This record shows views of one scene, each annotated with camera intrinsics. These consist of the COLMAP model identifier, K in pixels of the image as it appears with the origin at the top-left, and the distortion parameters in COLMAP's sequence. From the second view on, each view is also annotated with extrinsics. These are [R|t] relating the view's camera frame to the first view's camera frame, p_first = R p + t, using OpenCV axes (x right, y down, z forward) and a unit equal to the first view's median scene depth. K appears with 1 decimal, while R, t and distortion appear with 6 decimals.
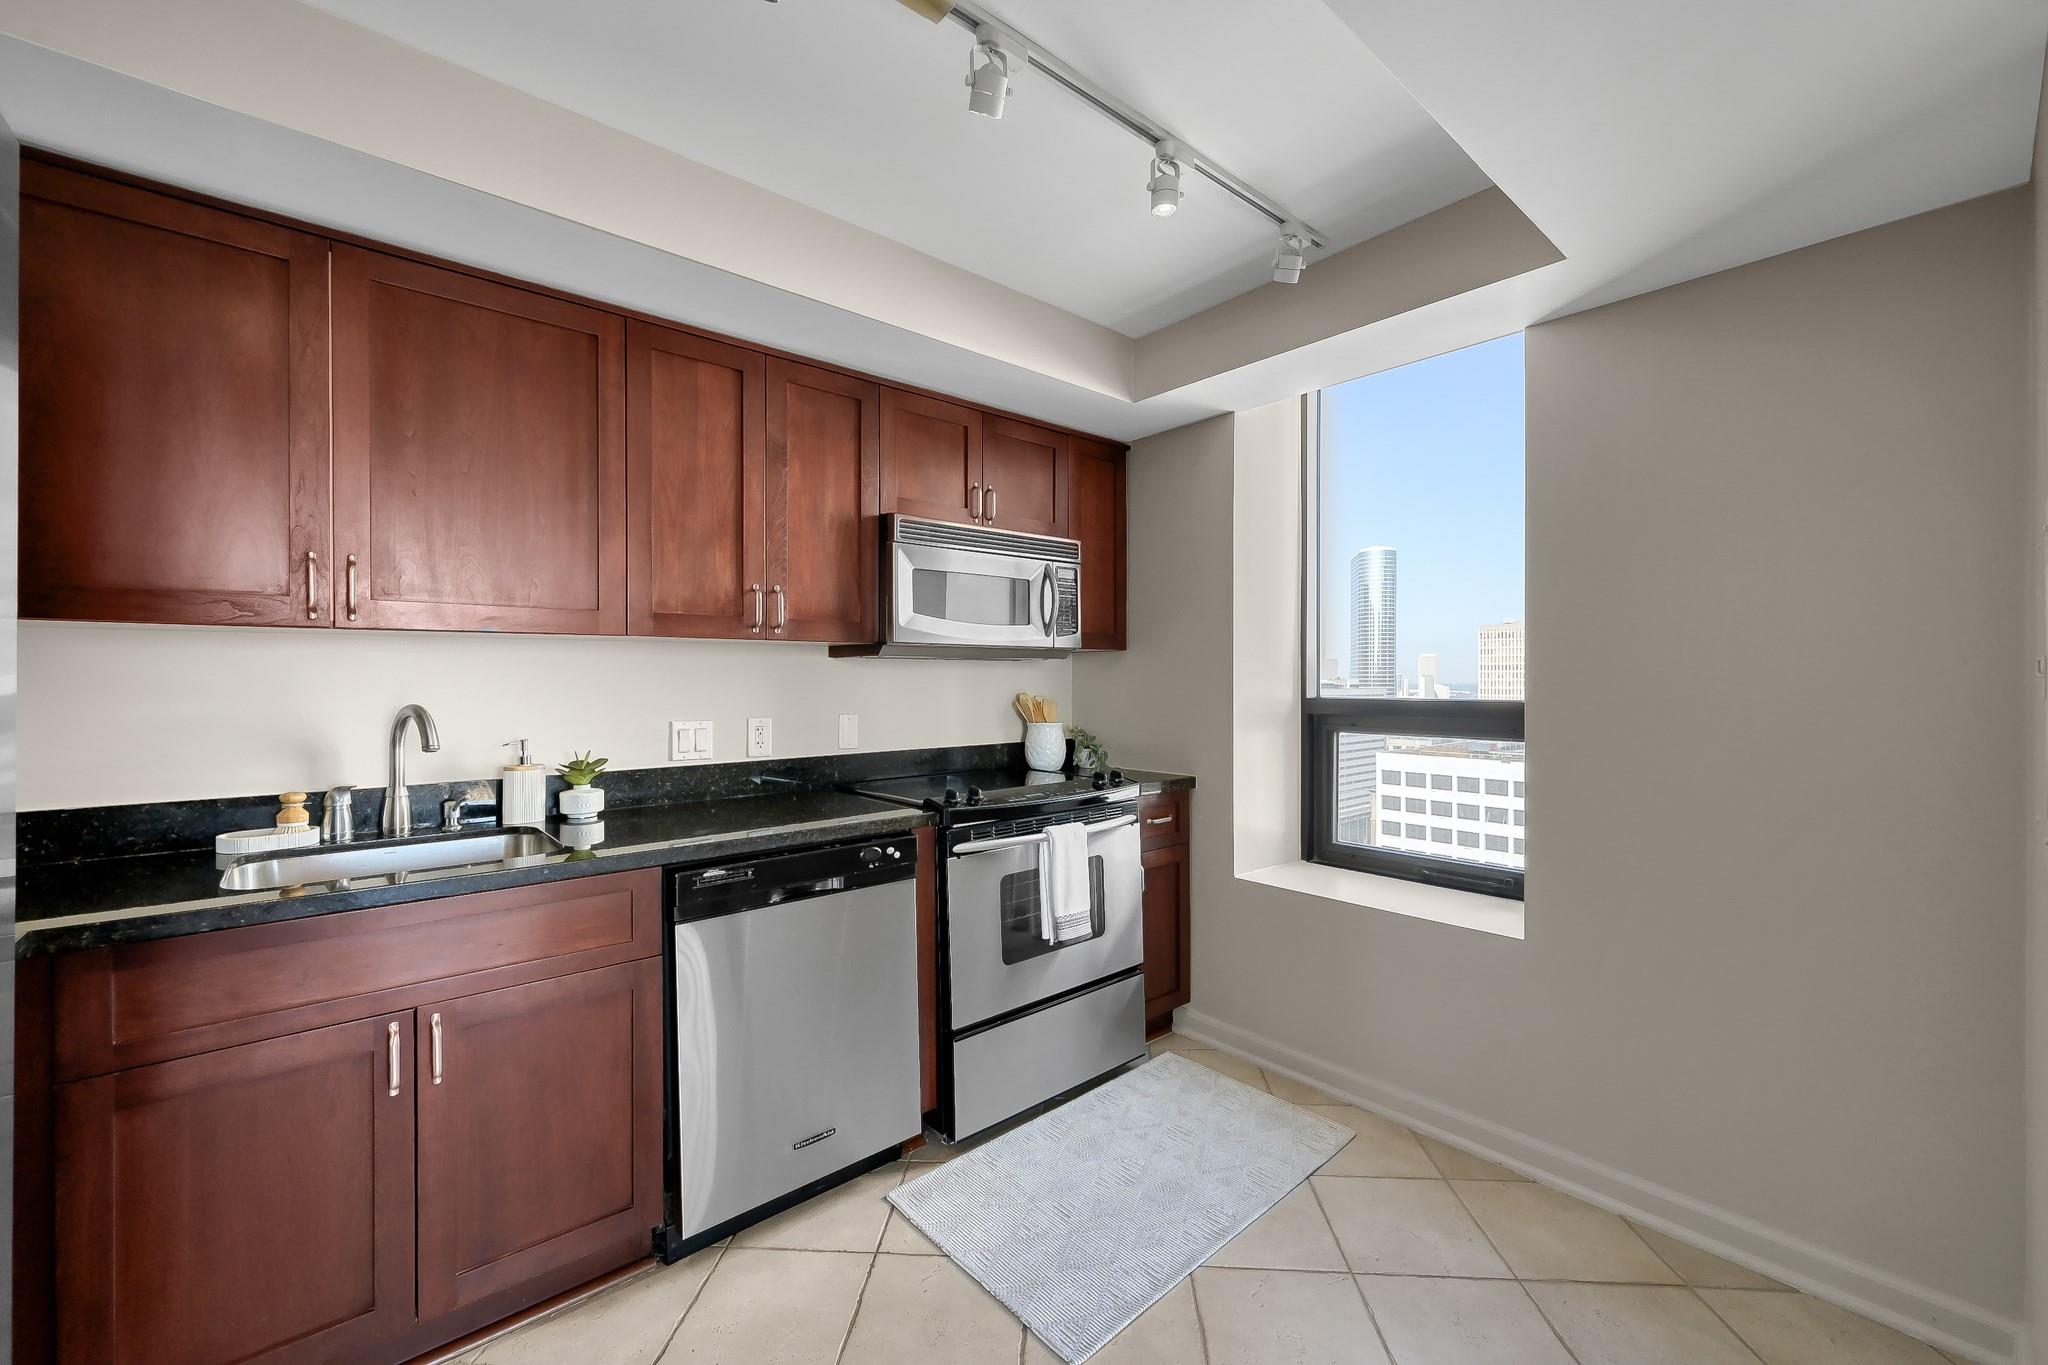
lens RADIAL K [[817.1, 0, 1022.9], [0, 817.1, 681.1], [0, 0, 1]] dist [-0.000394, 0.000601]
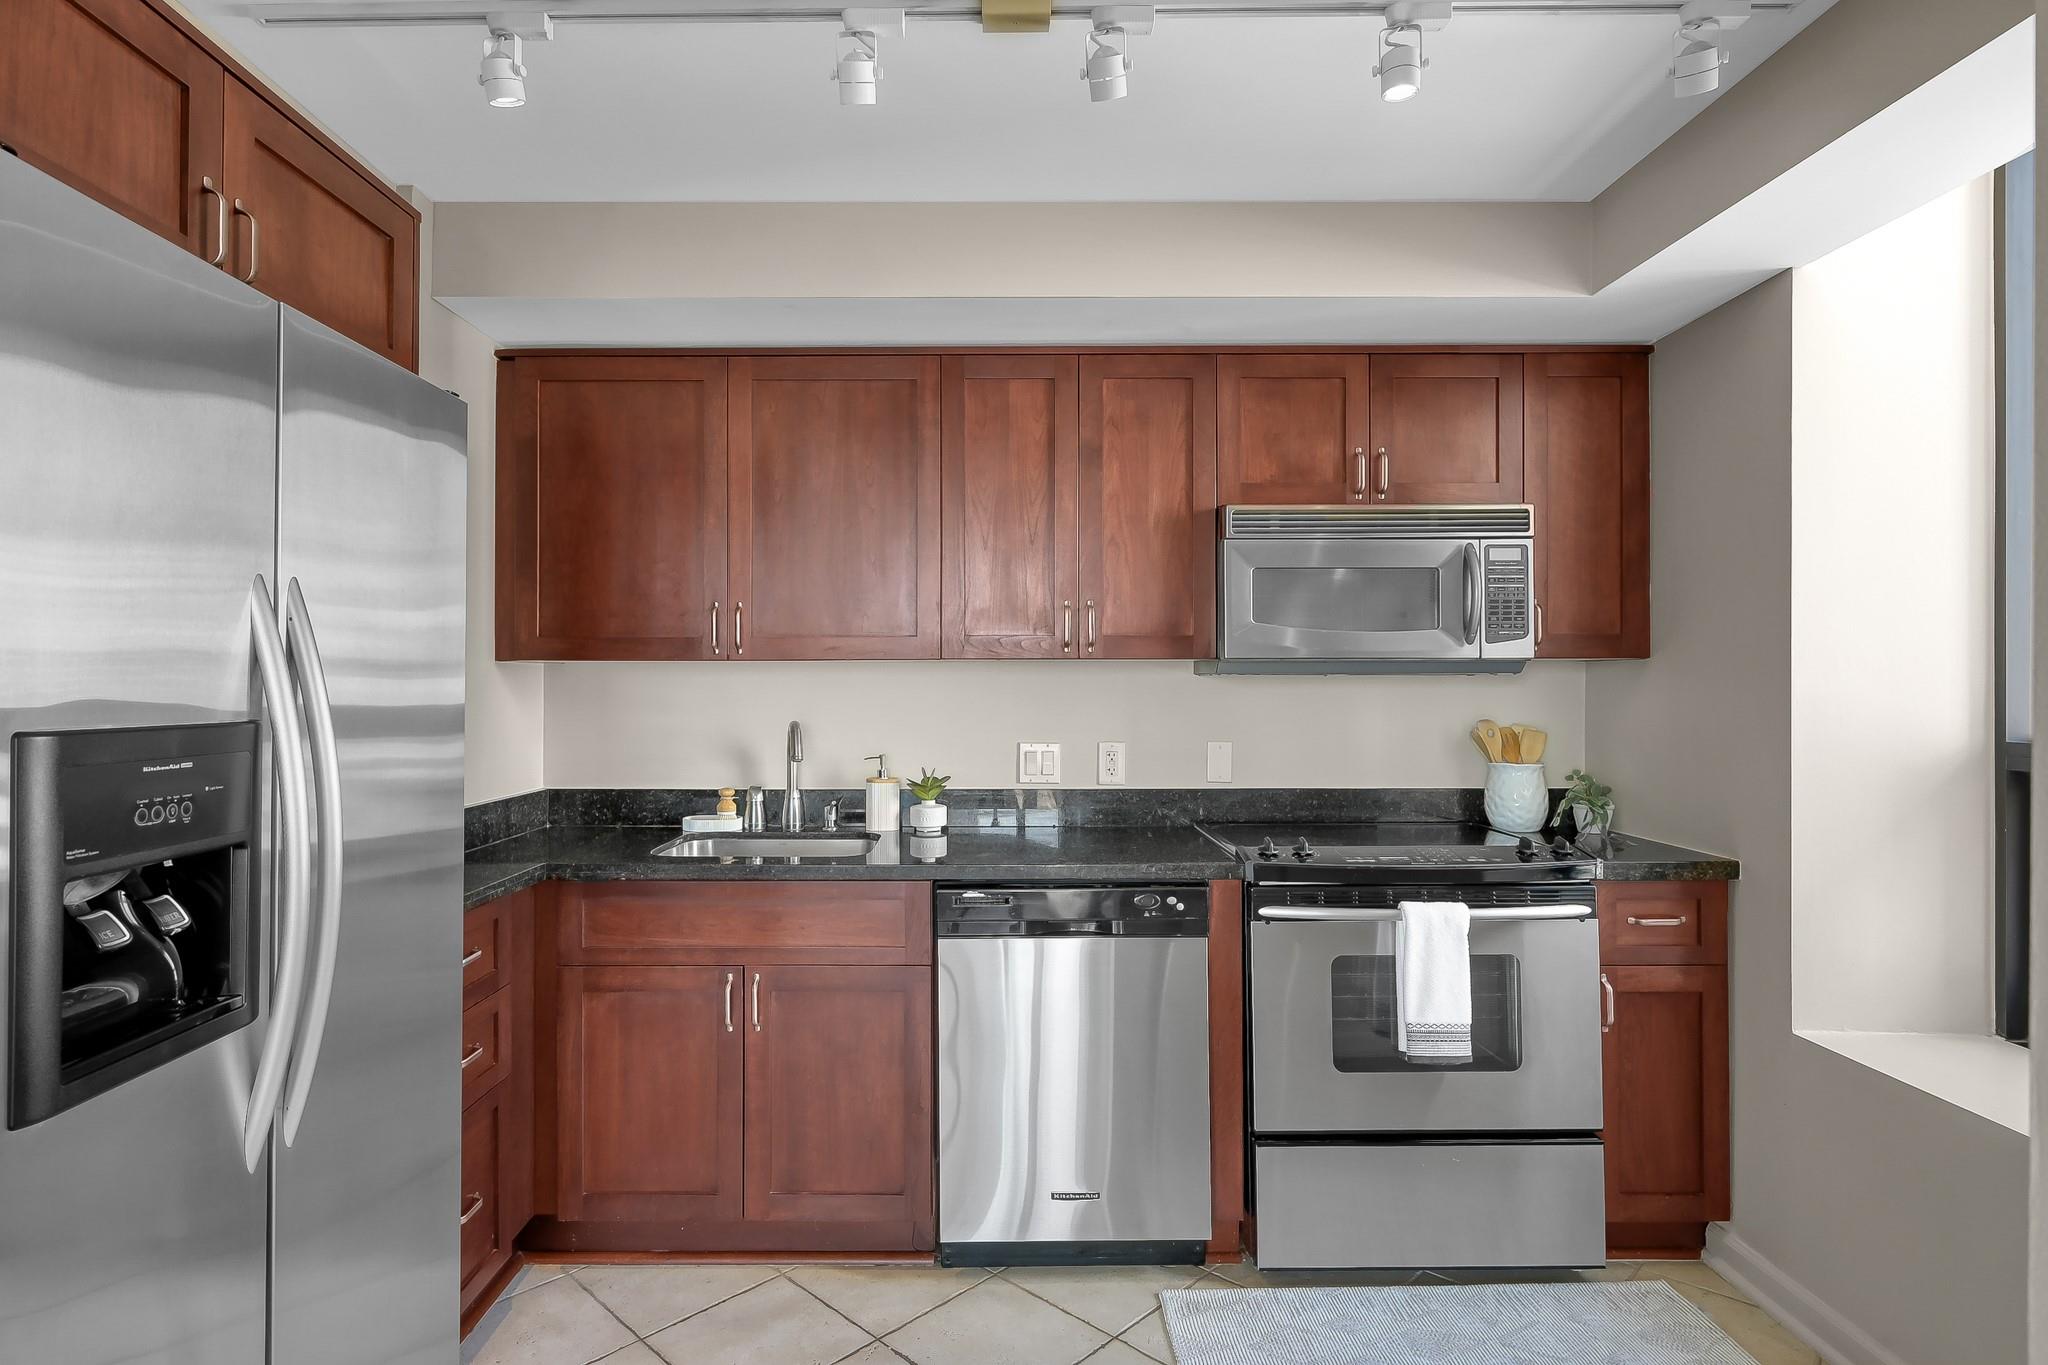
lens RADIAL K [[1081.0, 0, 978.2], [0, 1081.0, 679.8], [0, 0, 1]] dist [-0.003577, -0.000147]
pose [[0.750210, -0.001043, -0.661199, 0.406385], [-0.002934, 0.999984, -0.004906, -0.020202], [0.661193, 0.005621, 0.750195, -0.003221]]
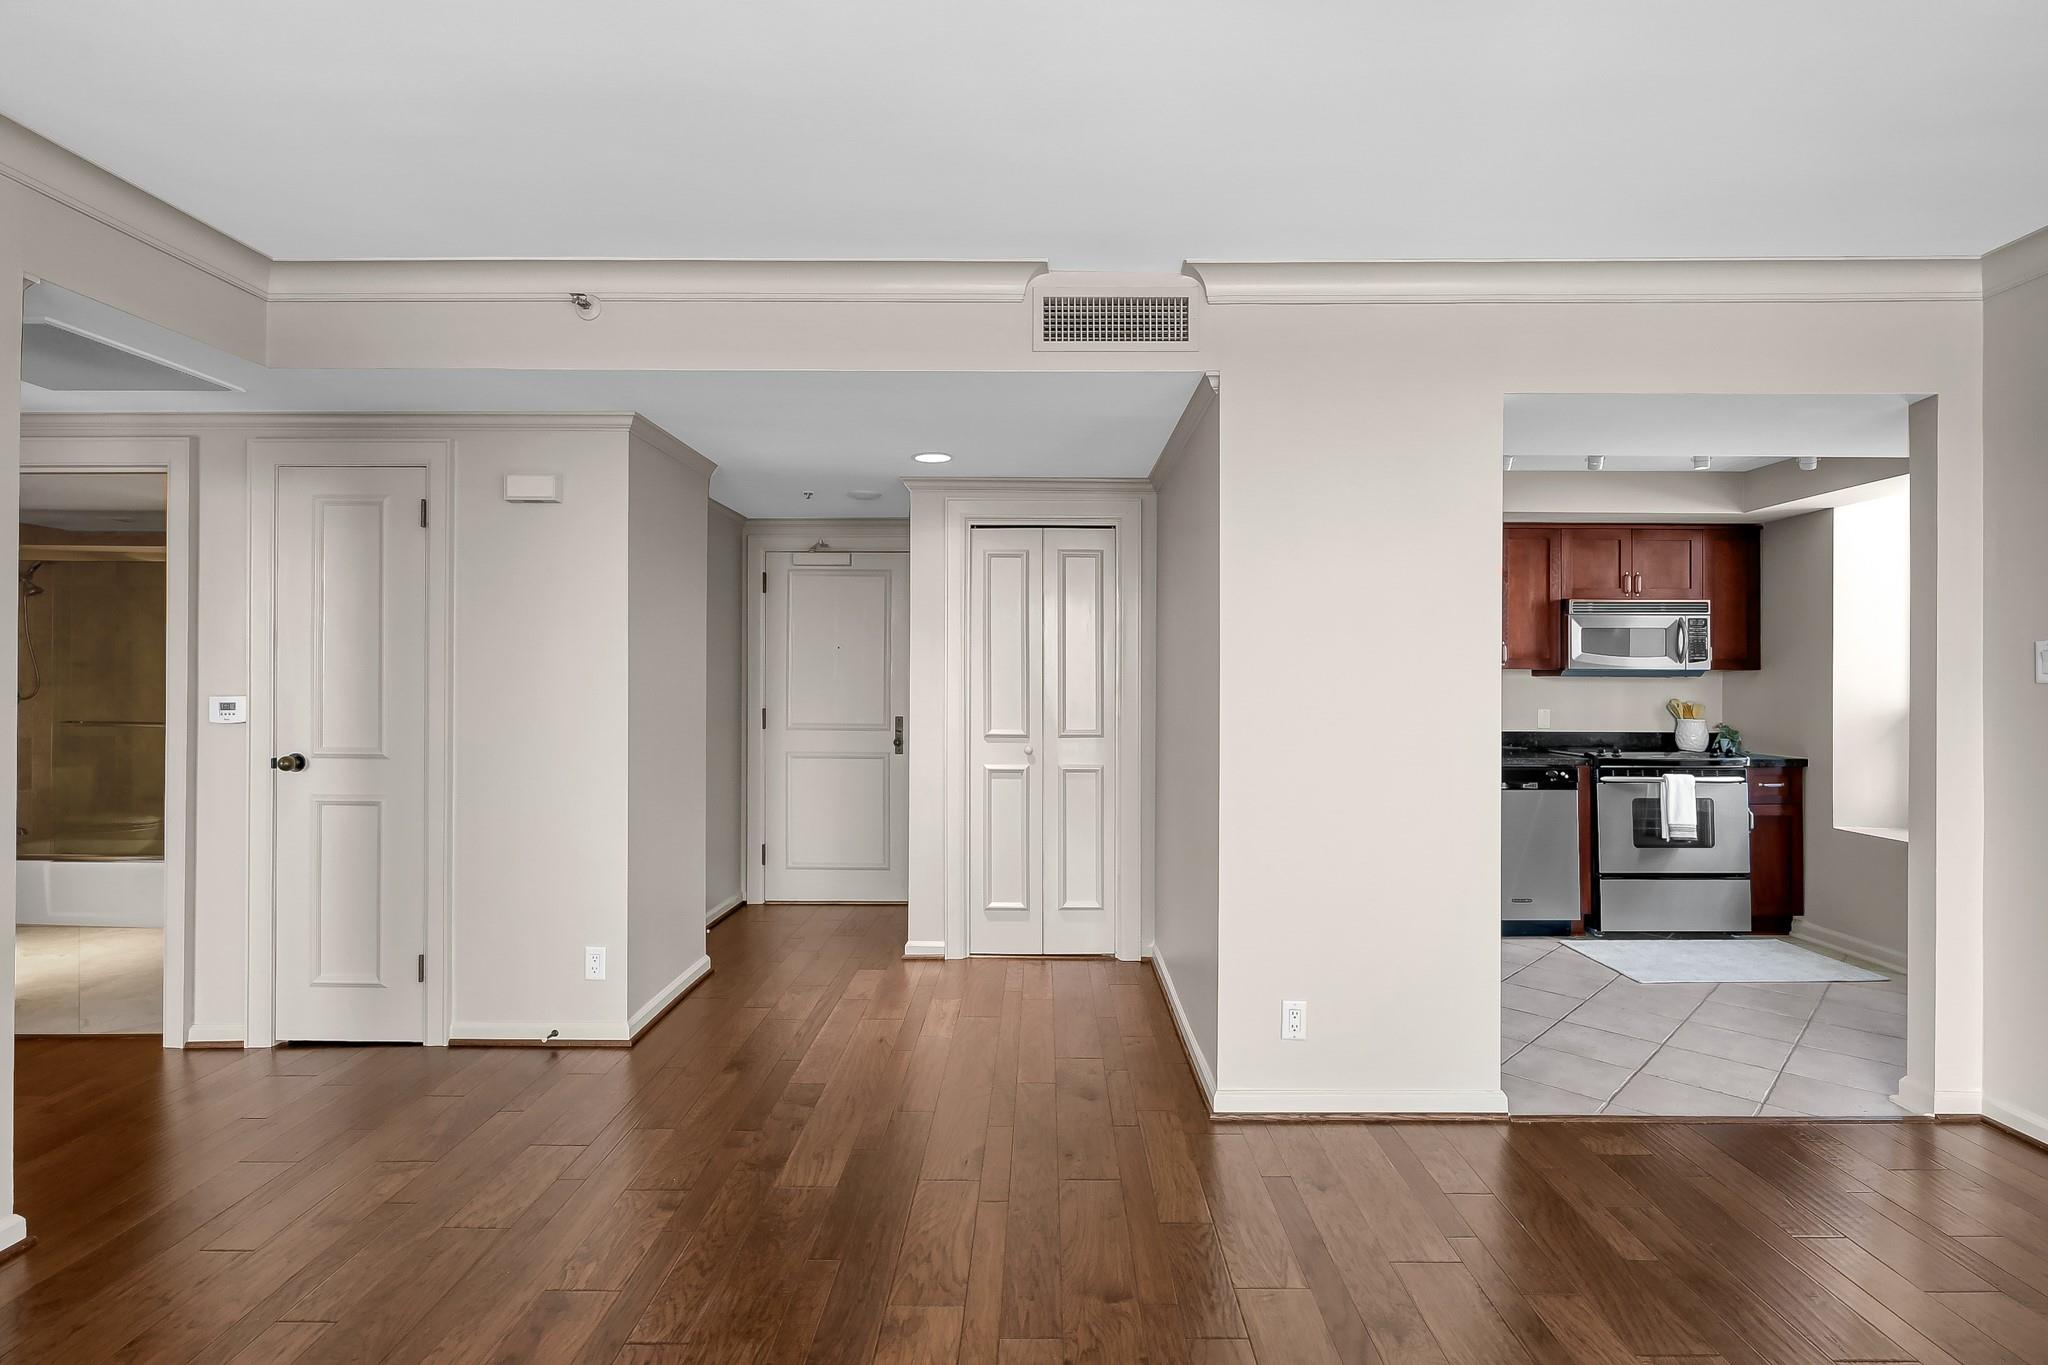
lens RADIAL K [[951.9, 0, 1045.0], [0, 951.9, 670.4], [0, 0, 1]] dist [-0.000391, -0.000036]
pose [[0.754250, 0.000313, -0.656588, 0.379521], [-0.010971, 0.999866, -0.012126, -0.005152], [0.656496, 0.016350, 0.754152, -1.471126]]
